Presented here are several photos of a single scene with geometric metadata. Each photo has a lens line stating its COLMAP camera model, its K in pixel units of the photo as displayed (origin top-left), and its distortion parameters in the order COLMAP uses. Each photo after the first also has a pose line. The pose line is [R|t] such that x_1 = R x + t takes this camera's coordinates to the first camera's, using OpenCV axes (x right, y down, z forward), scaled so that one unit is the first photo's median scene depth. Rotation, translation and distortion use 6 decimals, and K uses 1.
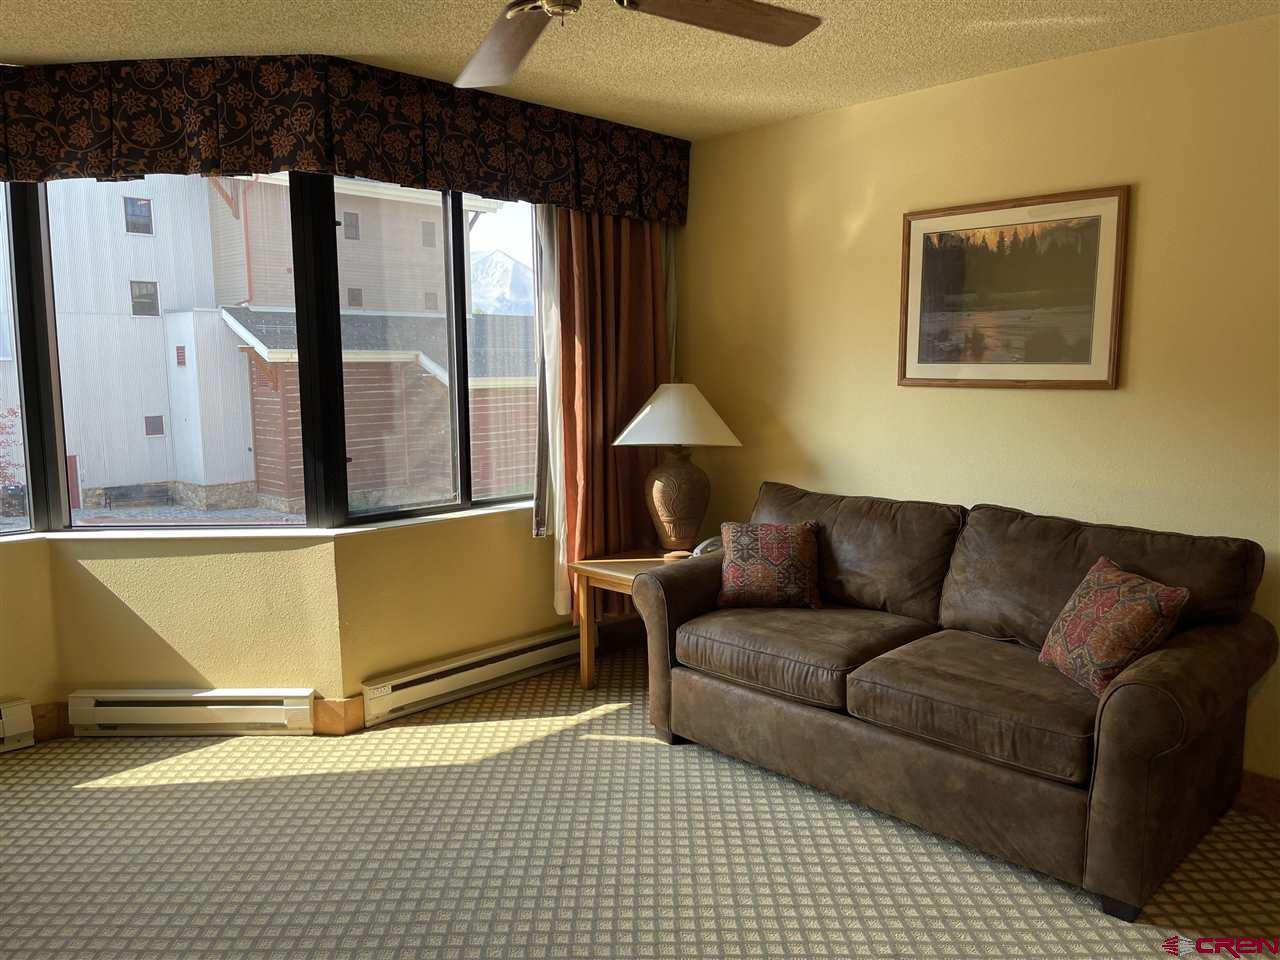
lens RADIAL K [[969.6, 0, 640.7], [0, 969.6, 479.2], [0, 0, 1]] dist [0.045576, -0.049185]
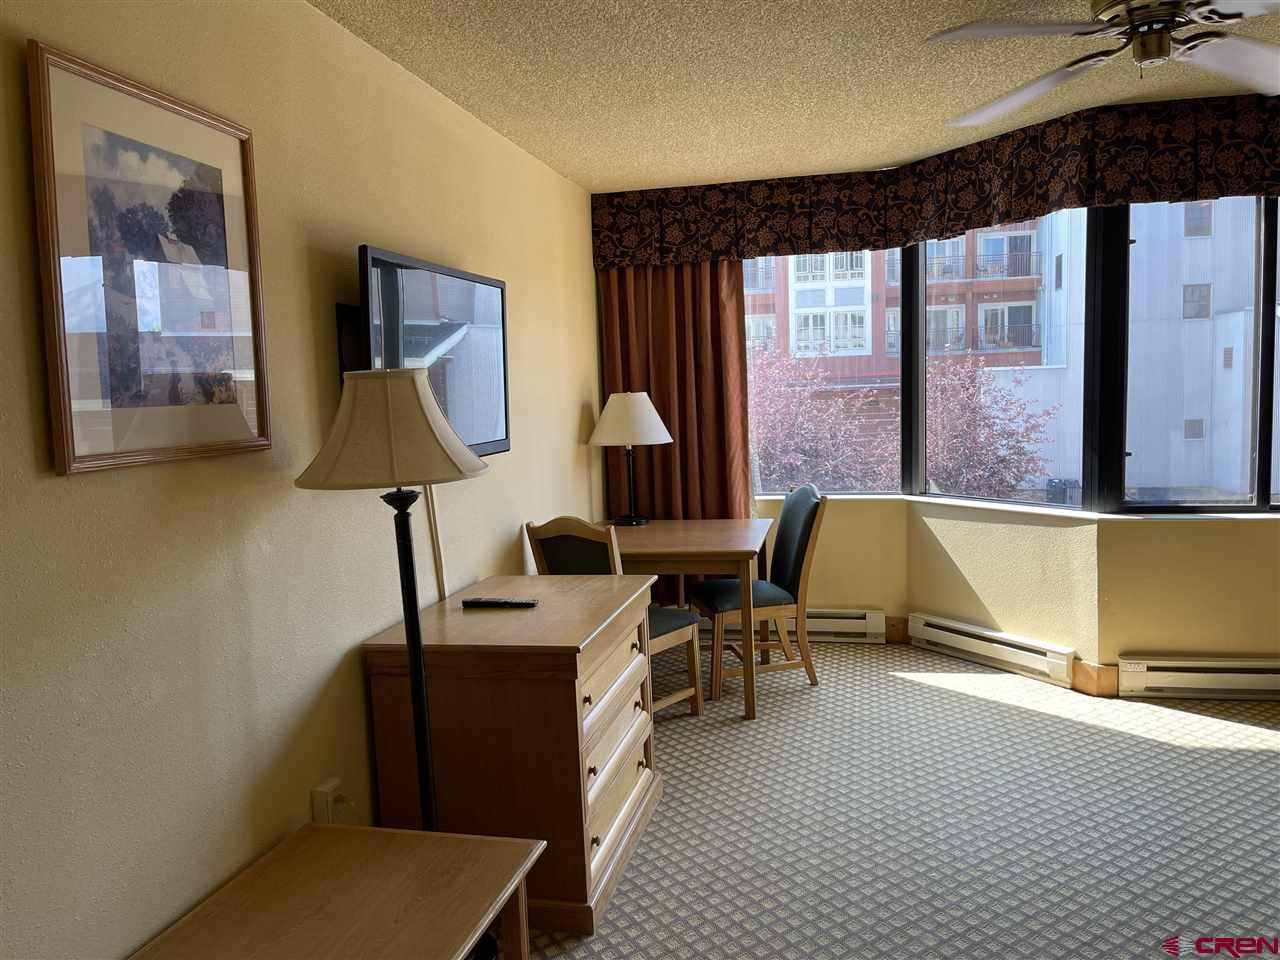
lens RADIAL K [[969.6, 0, 644.4], [0, 969.6, 484.4], [0, 0, 1]] dist [0.045576, -0.049185]
pose [[0.539760, 0.074302, -0.838533, 0.352923], [-0.073243, 0.996465, 0.041150, 0.009191], [0.838627, 0.039205, 0.543294, -0.066806]]
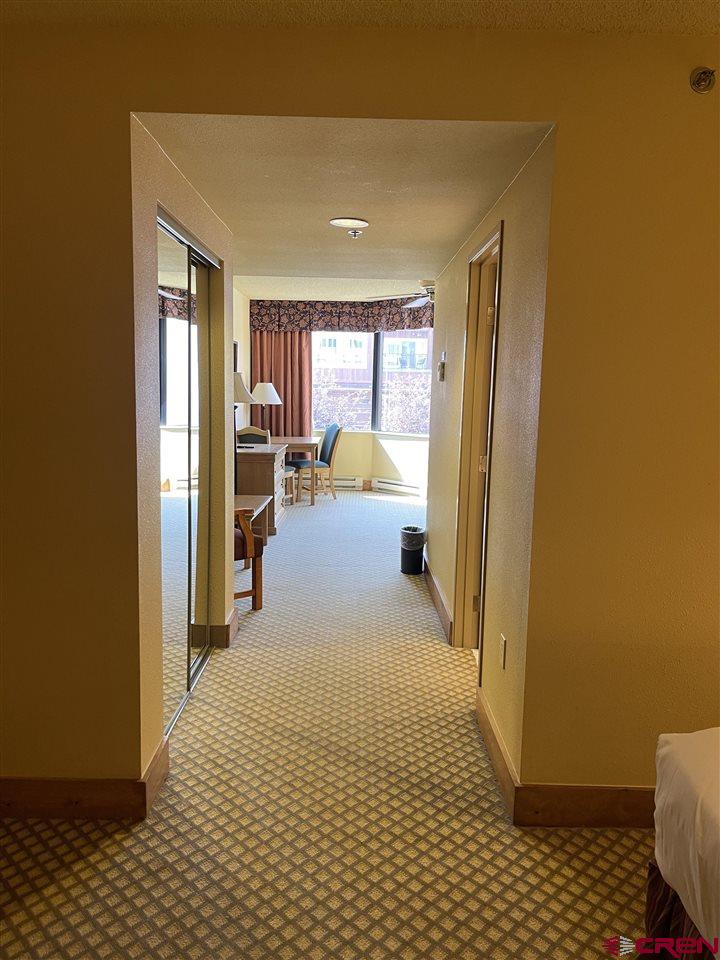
lens RADIAL K [[727.2, 0, 361.8], [0, 727.2, 476.8], [0, 0, 1]] dist [0.045576, -0.049185]
pose [[0.712329, 0.110513, -0.693090, 1.166173], [-0.113939, 0.992634, 0.041174, 0.113709], [0.692535, 0.049640, 0.719674, -0.870674]]
